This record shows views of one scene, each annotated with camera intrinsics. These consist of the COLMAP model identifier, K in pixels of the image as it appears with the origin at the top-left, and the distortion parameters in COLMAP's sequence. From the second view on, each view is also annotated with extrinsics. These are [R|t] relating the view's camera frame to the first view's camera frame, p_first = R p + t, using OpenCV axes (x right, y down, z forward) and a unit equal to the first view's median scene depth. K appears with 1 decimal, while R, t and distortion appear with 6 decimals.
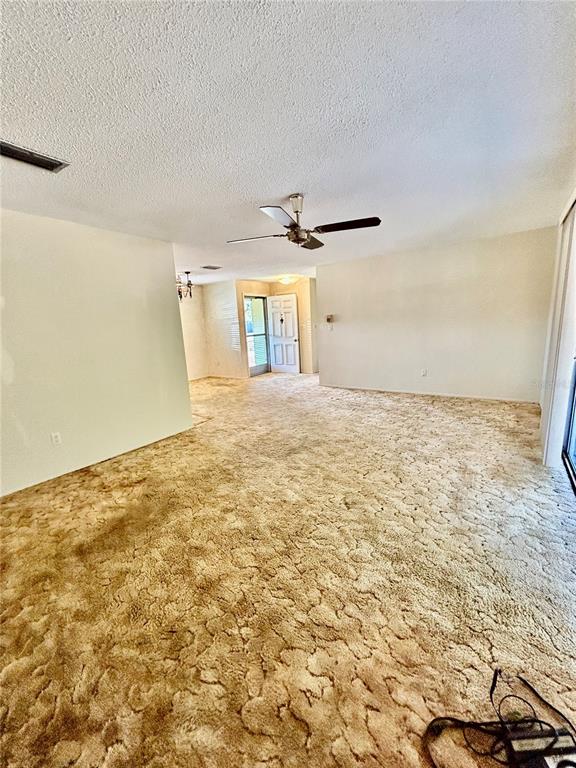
lens RADIAL K [[312.3, 0, 290.2], [0, 312.3, 383.2], [0, 0, 1]] dist [-0.003635, 0.002294]
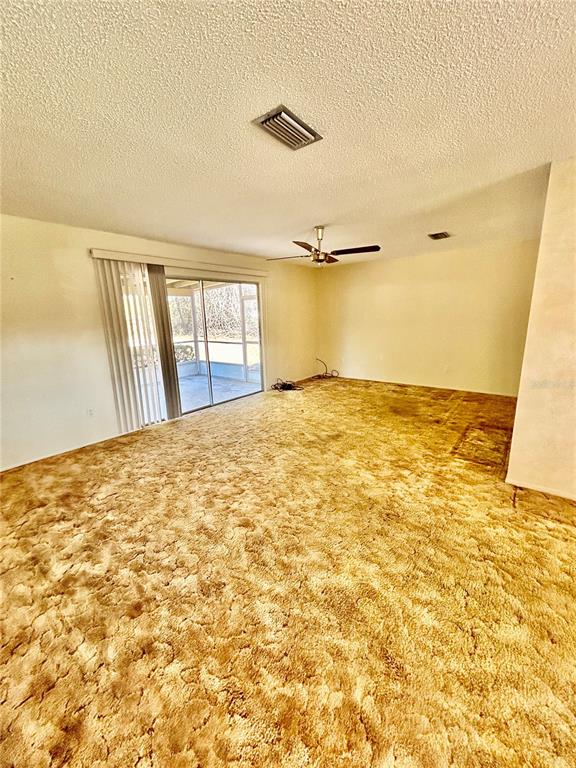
lens RADIAL K [[312.3, 0, 290.2], [0, 312.3, 383.2], [0, 0, 1]] dist [-0.003635, 0.002294]
pose [[-0.995505, 0.063208, 0.070533, 0.075111], [0.086094, 0.914303, 0.395776, -0.415792], [-0.039473, 0.400069, -0.915635, 1.974943]]
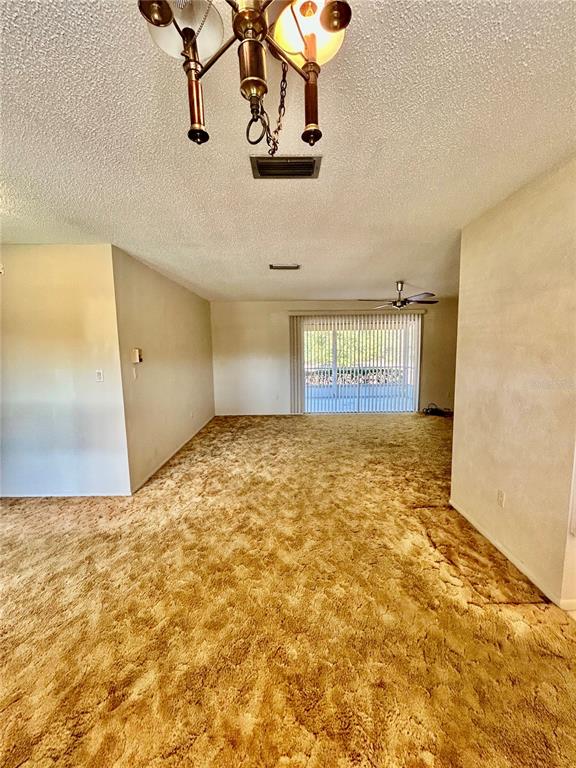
lens RADIAL K [[312.3, 0, 290.2], [0, 312.3, 383.2], [0, 0, 1]] dist [-0.003635, 0.002294]
pose [[-0.577530, -0.032429, 0.815725, -0.854046], [0.201221, 0.962728, 0.180737, -0.387317], [-0.791182, 0.268522, -0.549479, 2.065640]]
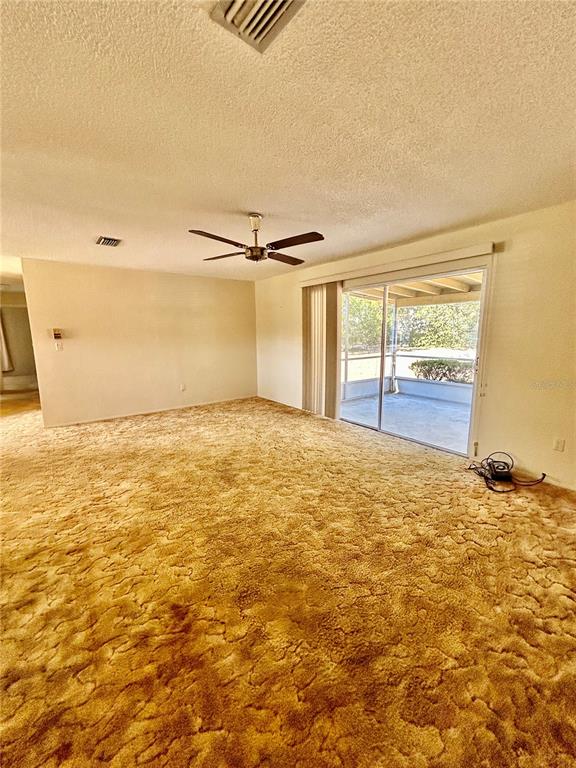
lens RADIAL K [[312.3, 0, 290.2], [0, 312.3, 383.2], [0, 0, 1]] dist [-0.003635, 0.002294]
pose [[0.308203, -0.105931, 0.945404, -0.775363], [0.176326, 0.982923, 0.052653, -0.066219], [-0.934837, 0.150471, 0.321618, 0.504531]]
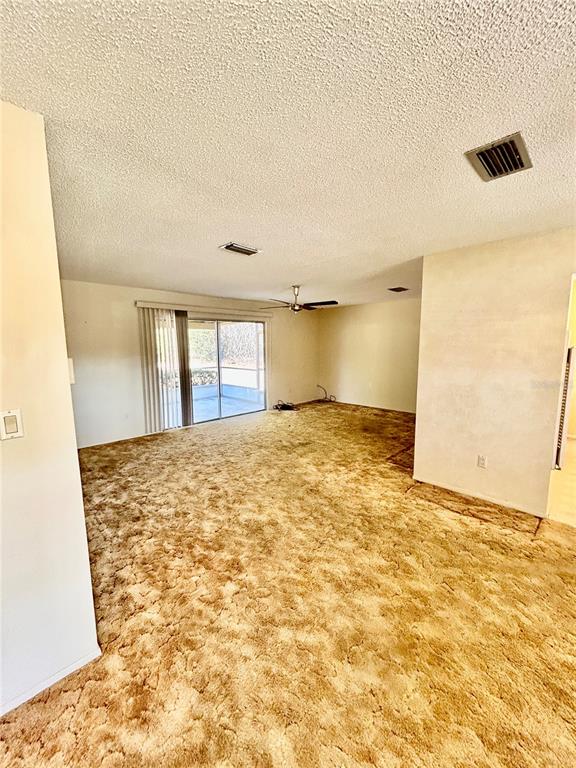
lens RADIAL K [[312.3, 0, 290.2], [0, 312.3, 383.2], [0, 0, 1]] dist [-0.003635, 0.002294]
pose [[-0.984035, 0.036001, 0.174293, -0.191516], [0.088309, 0.949032, 0.302554, -0.485970], [-0.154518, 0.313115, -0.937061, 2.284438]]
